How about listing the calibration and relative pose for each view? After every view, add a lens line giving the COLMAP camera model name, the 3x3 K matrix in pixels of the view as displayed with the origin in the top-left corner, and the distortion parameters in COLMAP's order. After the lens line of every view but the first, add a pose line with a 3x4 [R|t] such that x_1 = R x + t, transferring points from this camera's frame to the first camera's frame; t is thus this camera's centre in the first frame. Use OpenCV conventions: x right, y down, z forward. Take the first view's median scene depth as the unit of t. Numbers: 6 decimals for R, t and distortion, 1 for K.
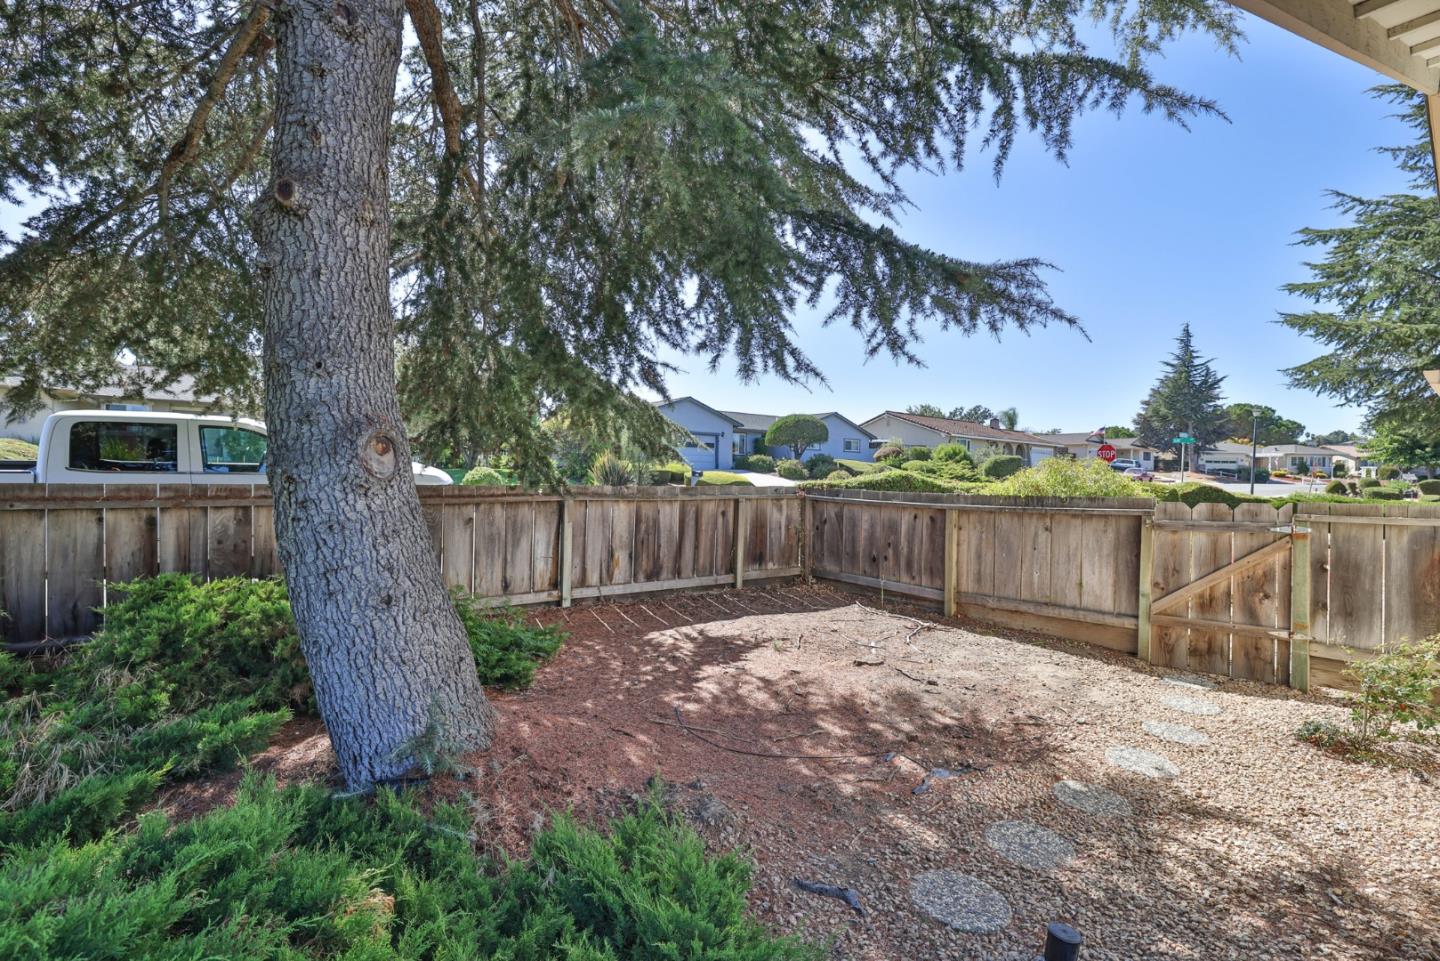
lens RADIAL K [[659.2, 0, 719.5], [0, 659.2, 478.7], [0, 0, 1]] dist [-0.038802, 0.010454]
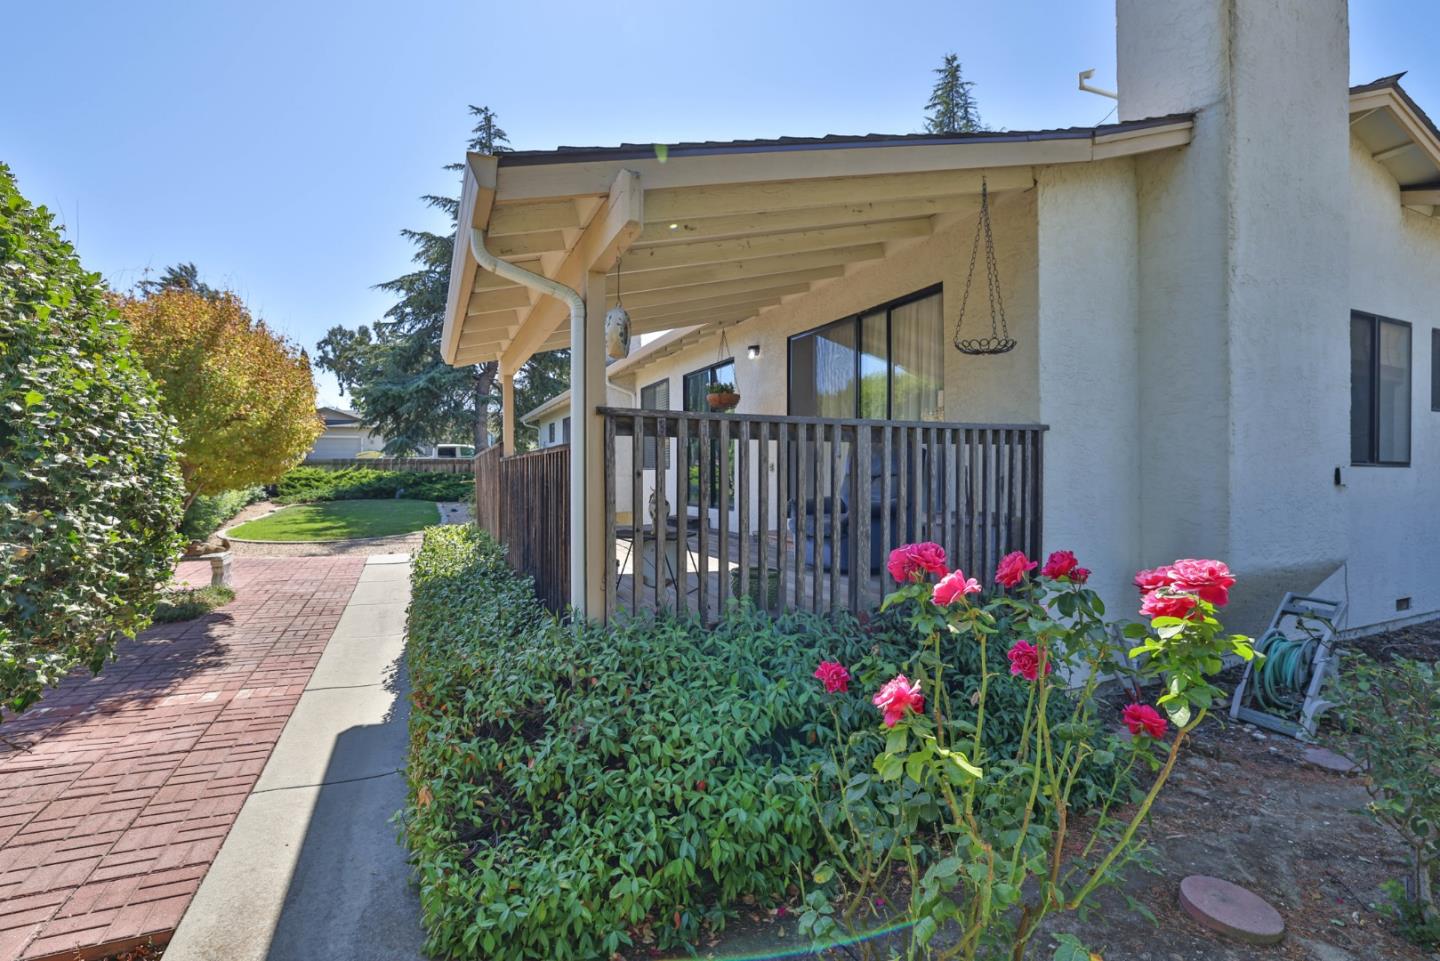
lens RADIAL K [[659.2, 0, 713.9], [0, 659.2, 479.4], [0, 0, 1]] dist [-0.038802, 0.010454]
pose [[0.971252, -0.013072, -0.237696, 2.316875], [0.014900, 0.999872, 0.005896, 0.162764], [0.237588, -0.009268, 0.971322, -3.490225]]
